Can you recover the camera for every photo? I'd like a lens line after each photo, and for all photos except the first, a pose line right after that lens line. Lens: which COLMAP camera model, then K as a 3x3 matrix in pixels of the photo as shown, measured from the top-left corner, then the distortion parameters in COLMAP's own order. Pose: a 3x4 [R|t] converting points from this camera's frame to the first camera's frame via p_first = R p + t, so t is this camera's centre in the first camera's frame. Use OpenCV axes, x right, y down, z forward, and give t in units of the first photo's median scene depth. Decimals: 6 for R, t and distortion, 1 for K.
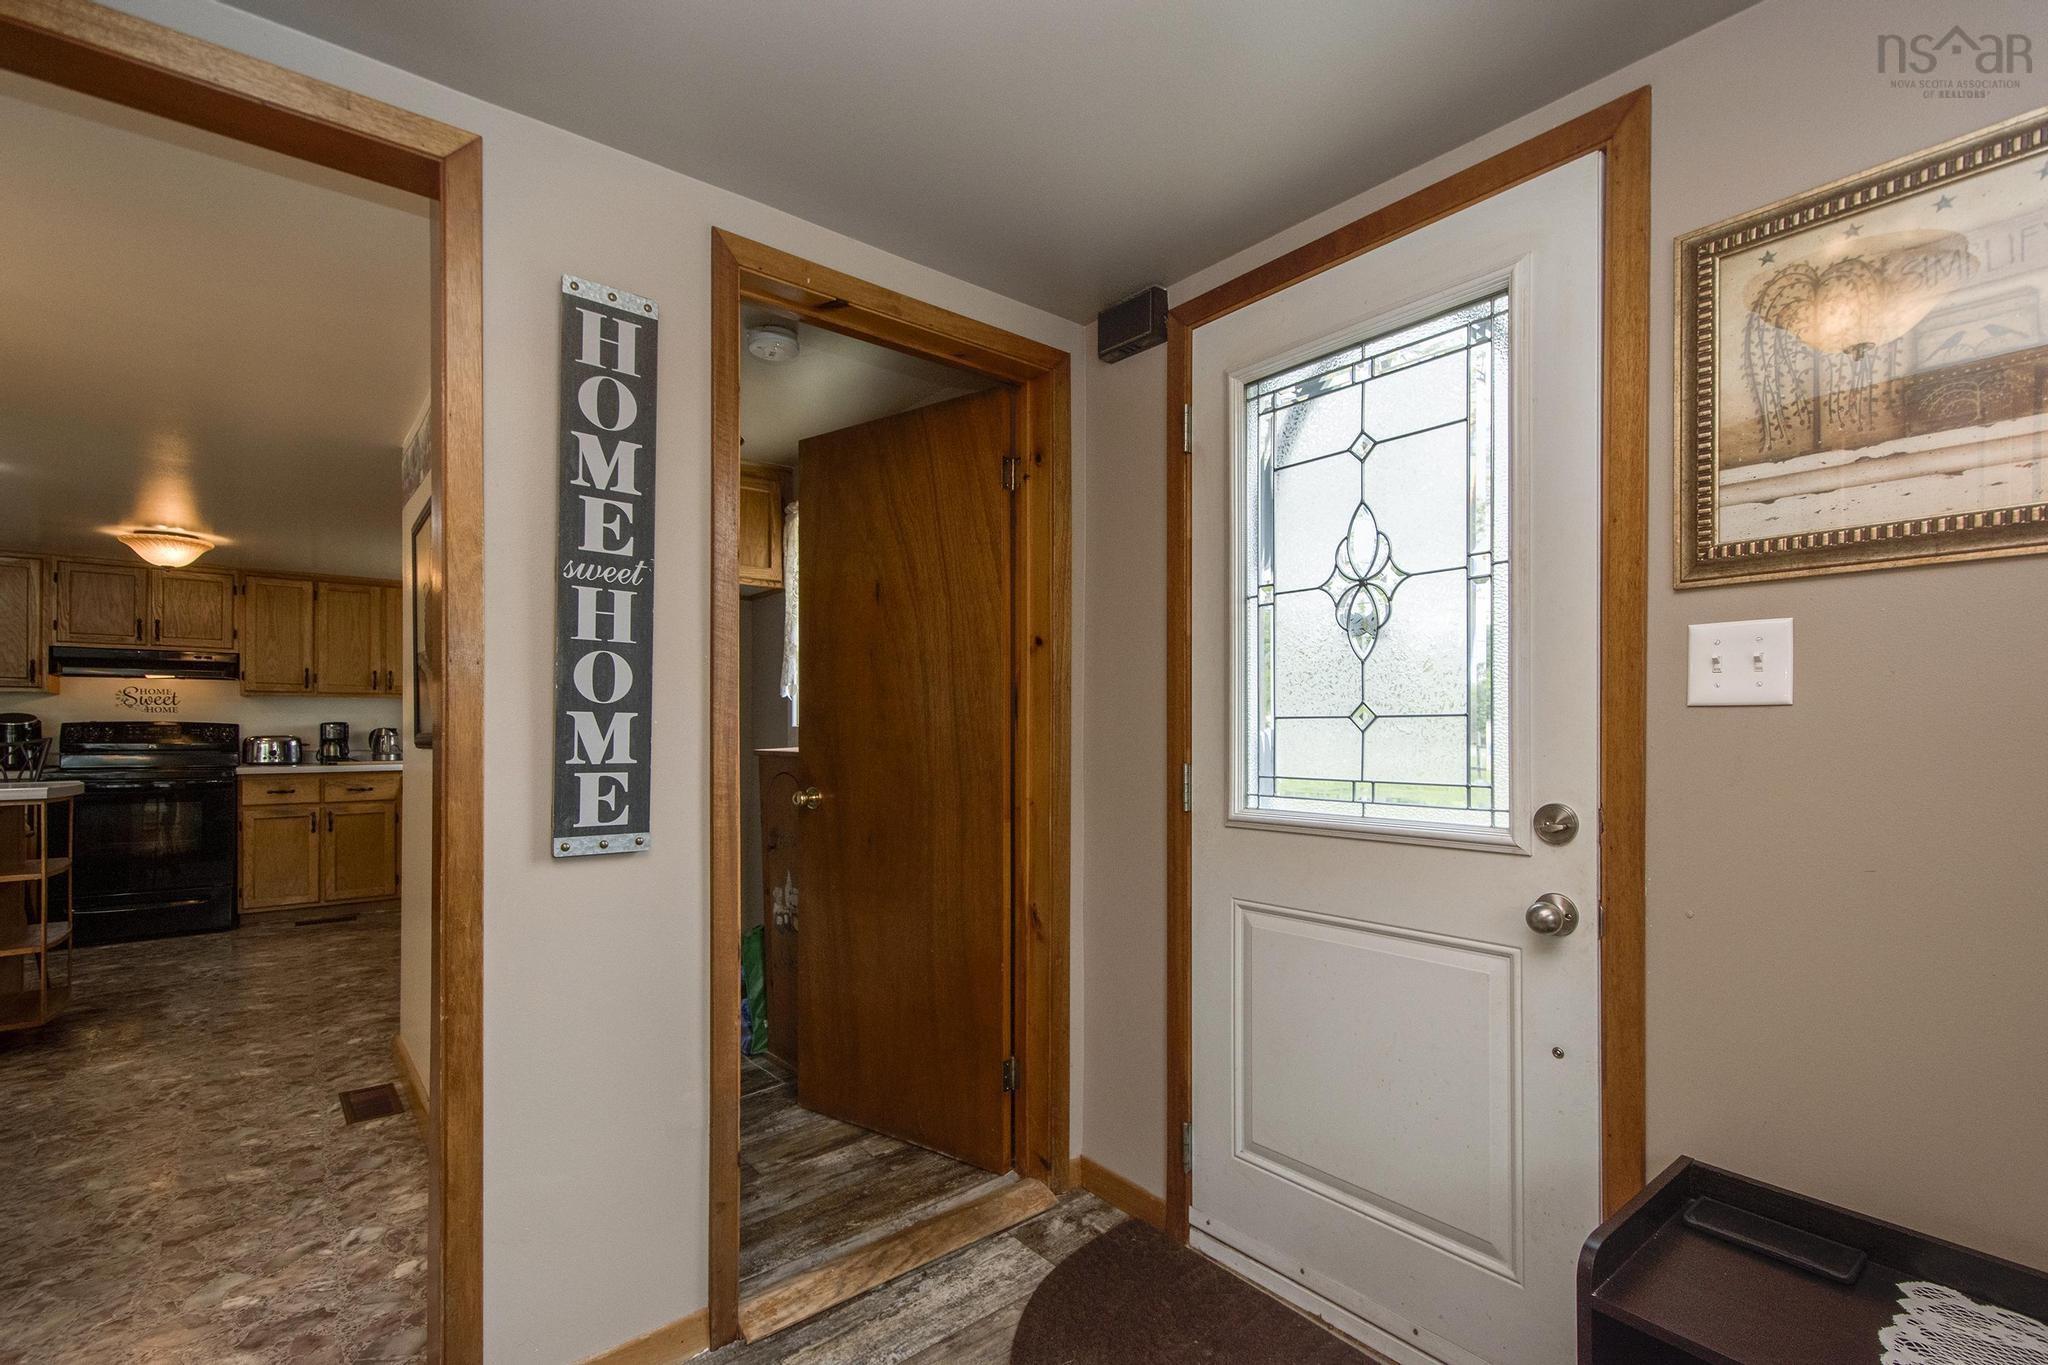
lens RADIAL K [[905.6, 0, 1029.7], [0, 905.6, 728.3], [0, 0, 1]] dist [0.000947, -0.000453]
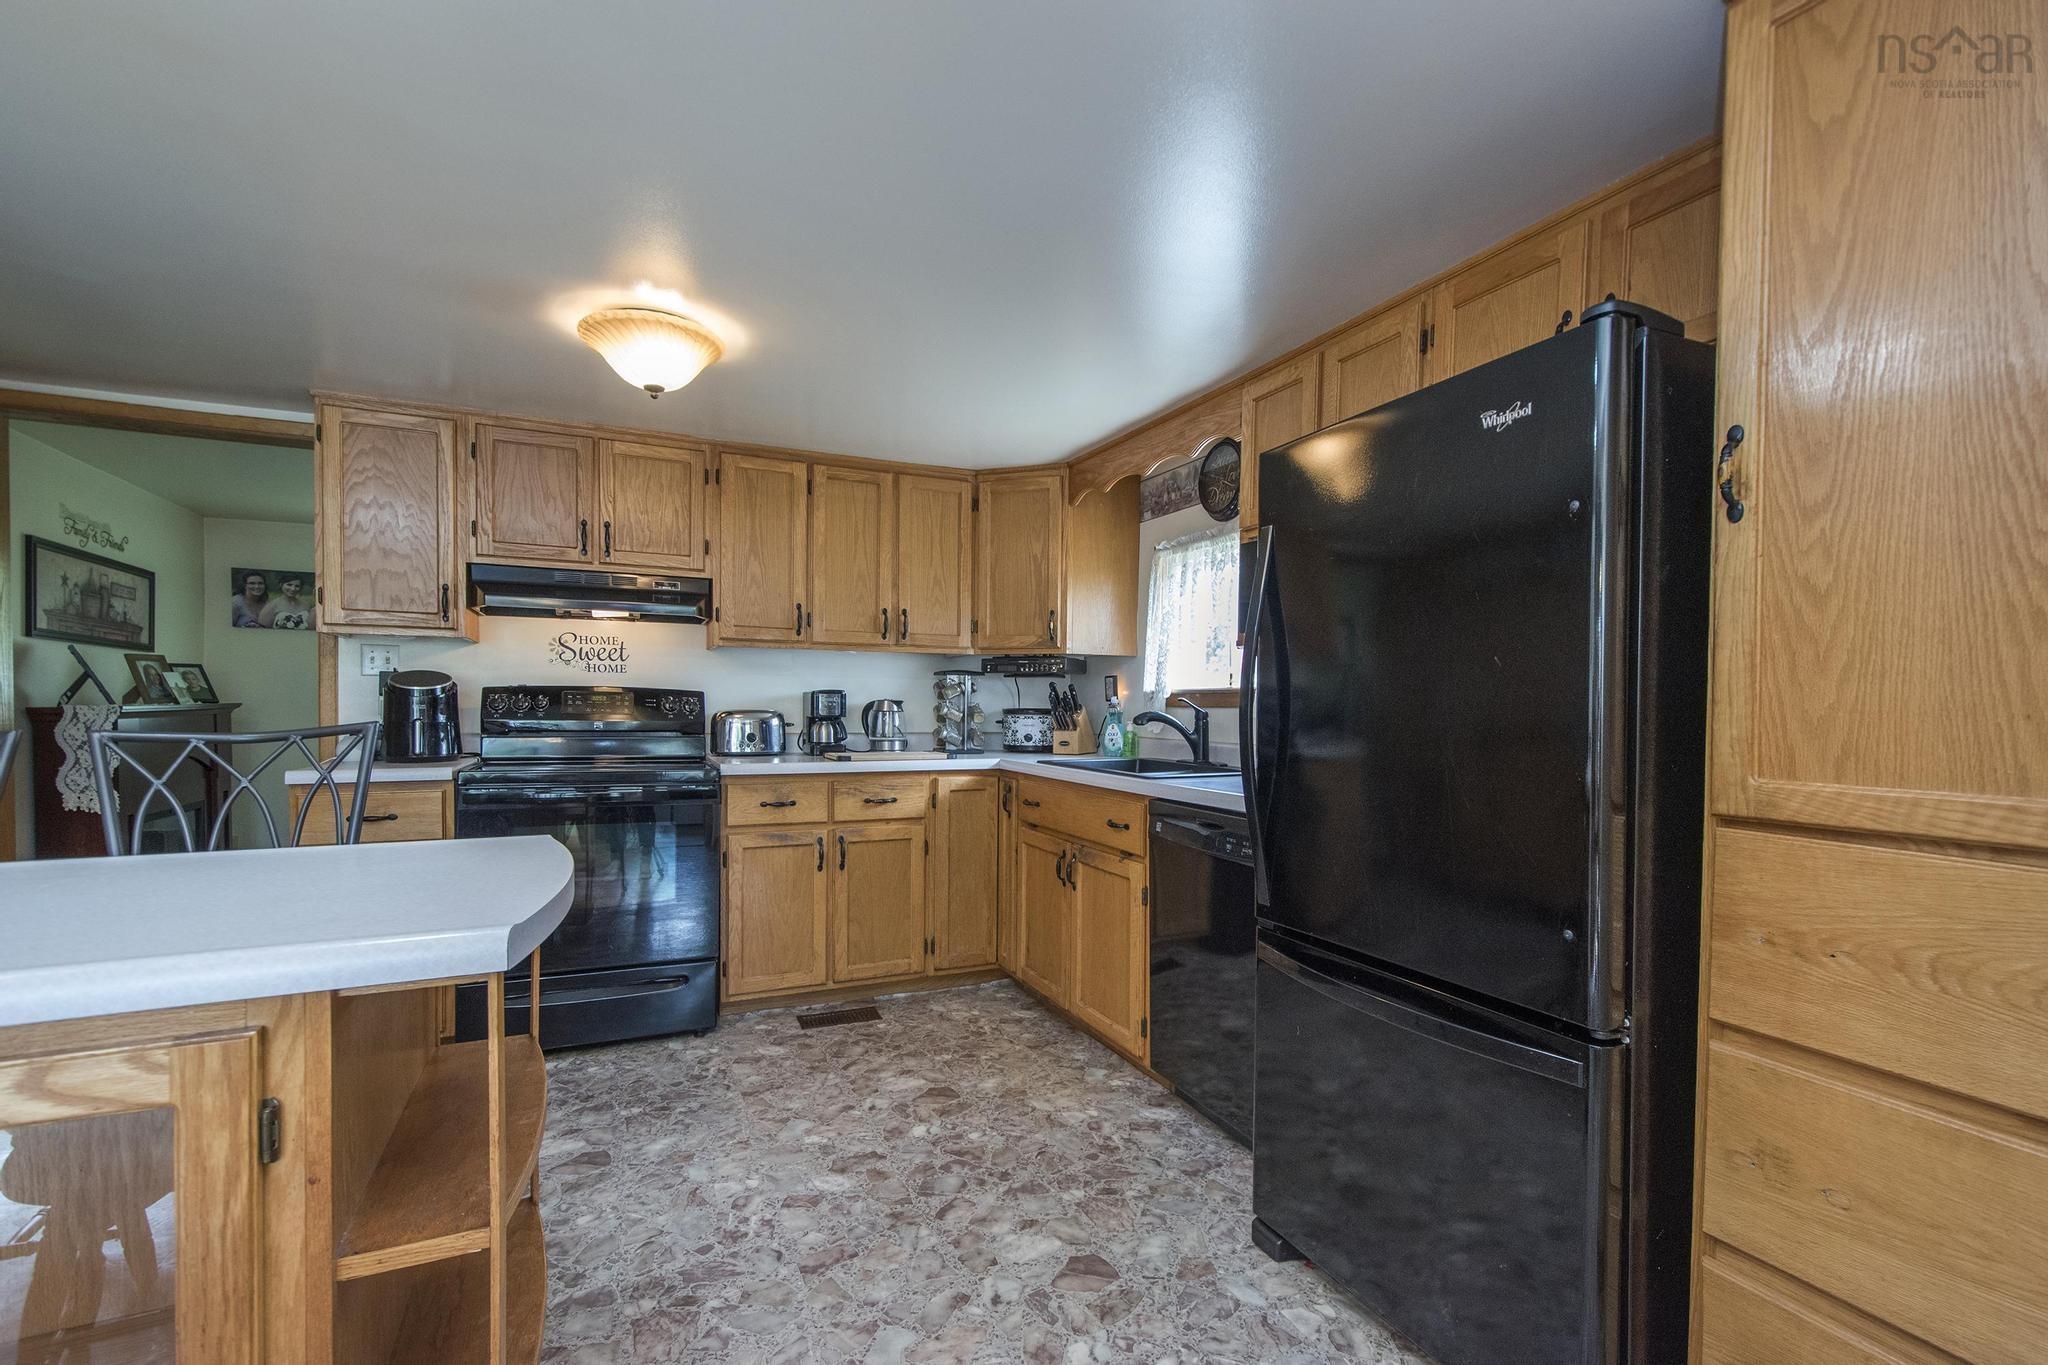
lens RADIAL K [[901.5, 0, 1033.7], [0, 901.5, 722.4], [0, 0, 1]] dist [0.014777, -0.000675]
pose [[0.969276, 0.016707, -0.245408, -0.499908], [-0.011173, 0.999651, 0.023923, -0.000730], [0.245722, -0.020446, 0.969125, 0.445589]]
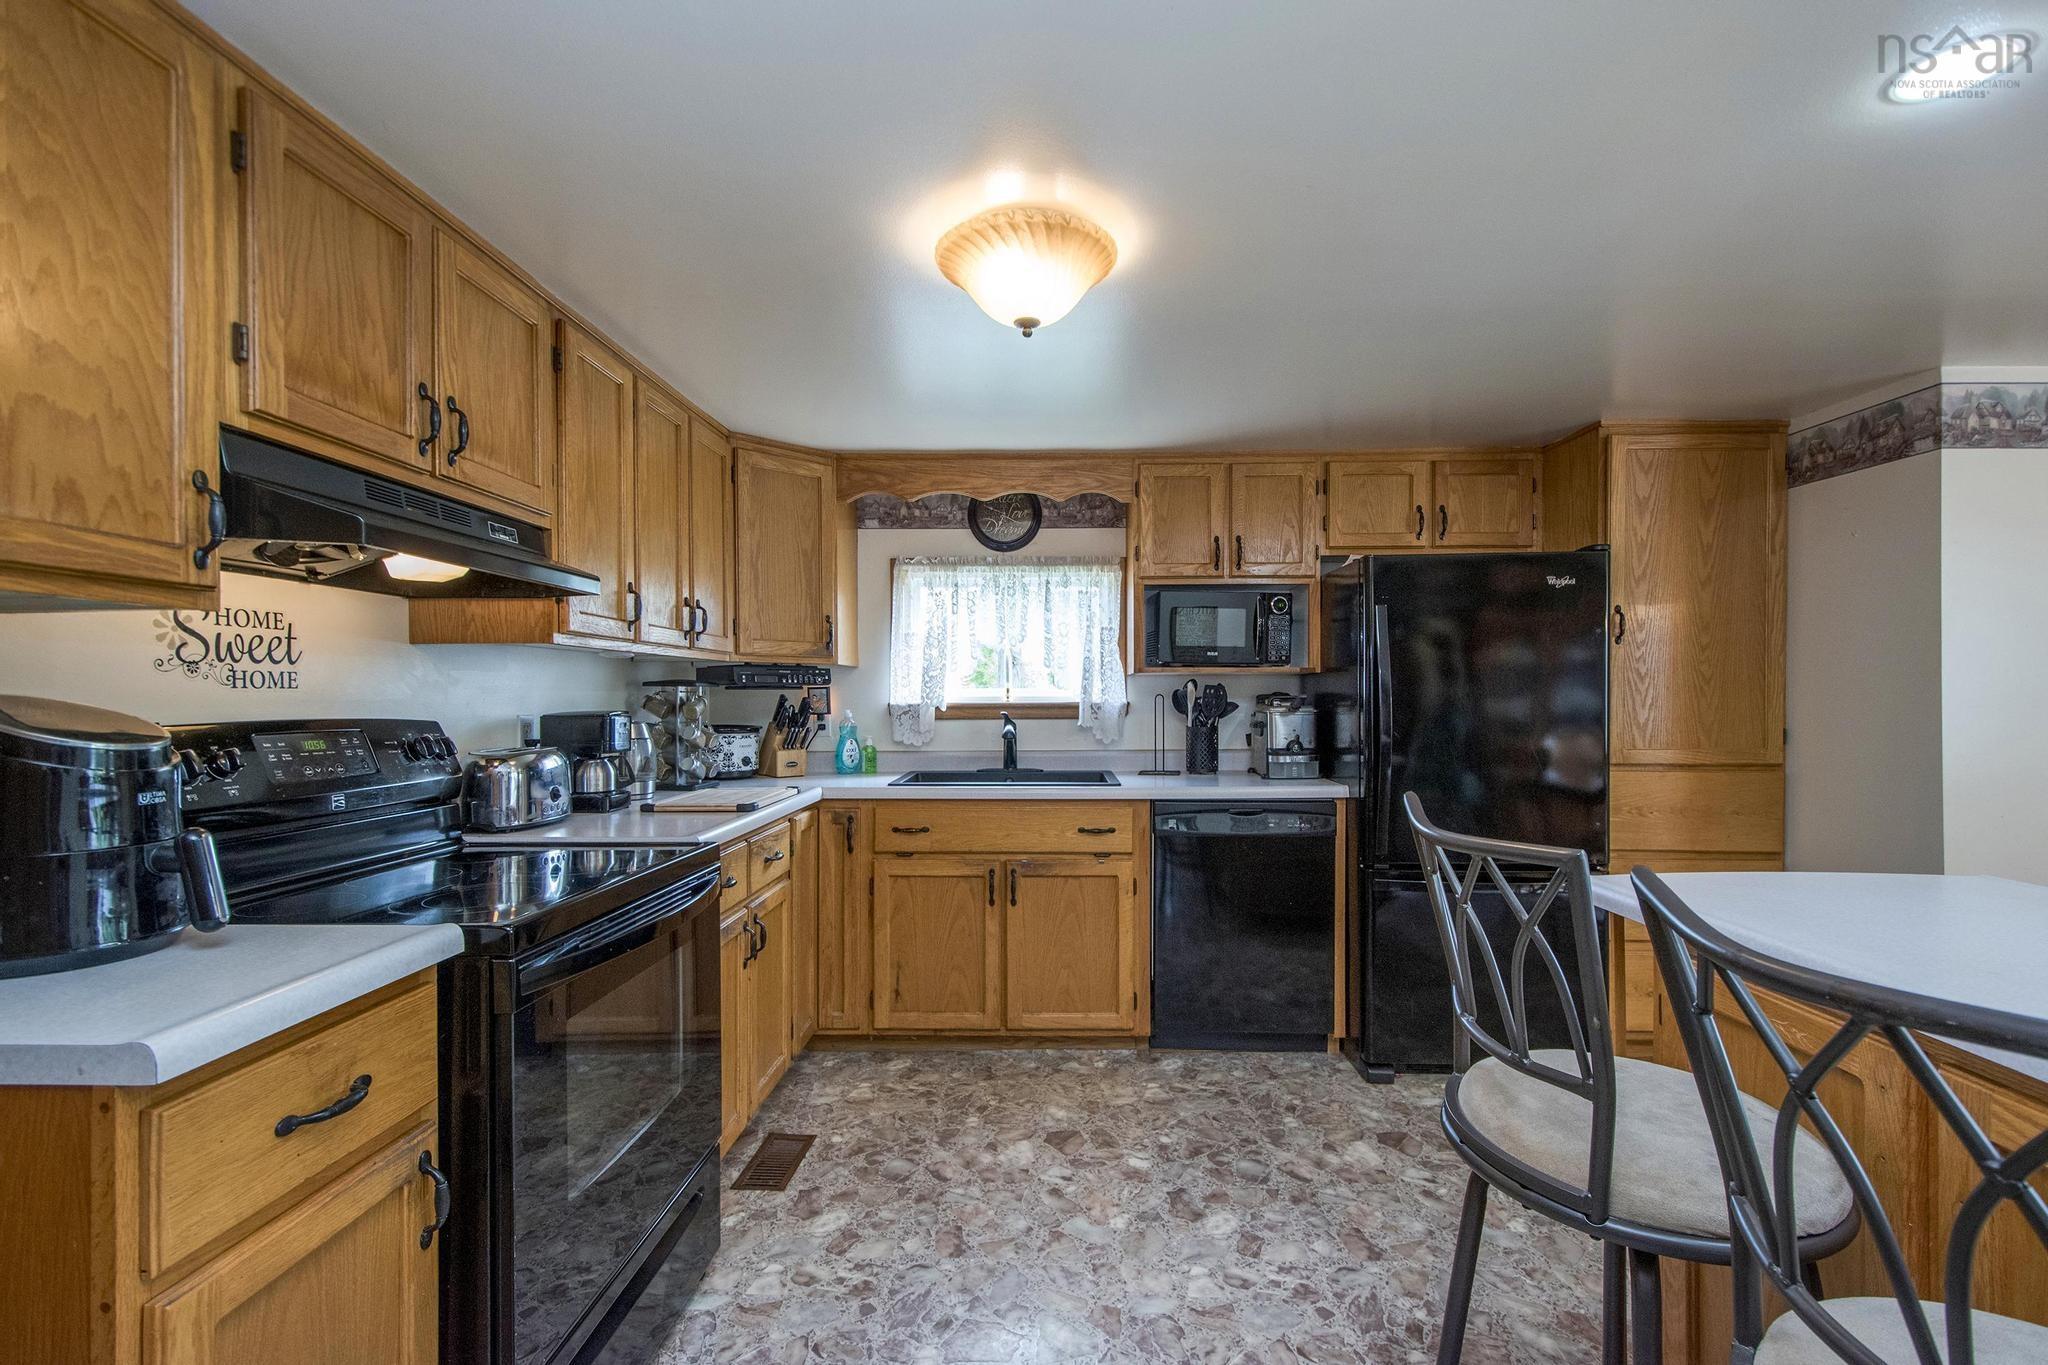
lens RADIAL K [[897.7, 0, 1030.7], [0, 897.7, 703.1], [0, 0, 1]] dist [0.014778, -0.000580]
pose [[0.655981, -0.006638, 0.754748, -1.016554], [-0.000276, 0.999959, 0.009035, -0.015659], [-0.754777, -0.006135, 0.655953, 0.610214]]
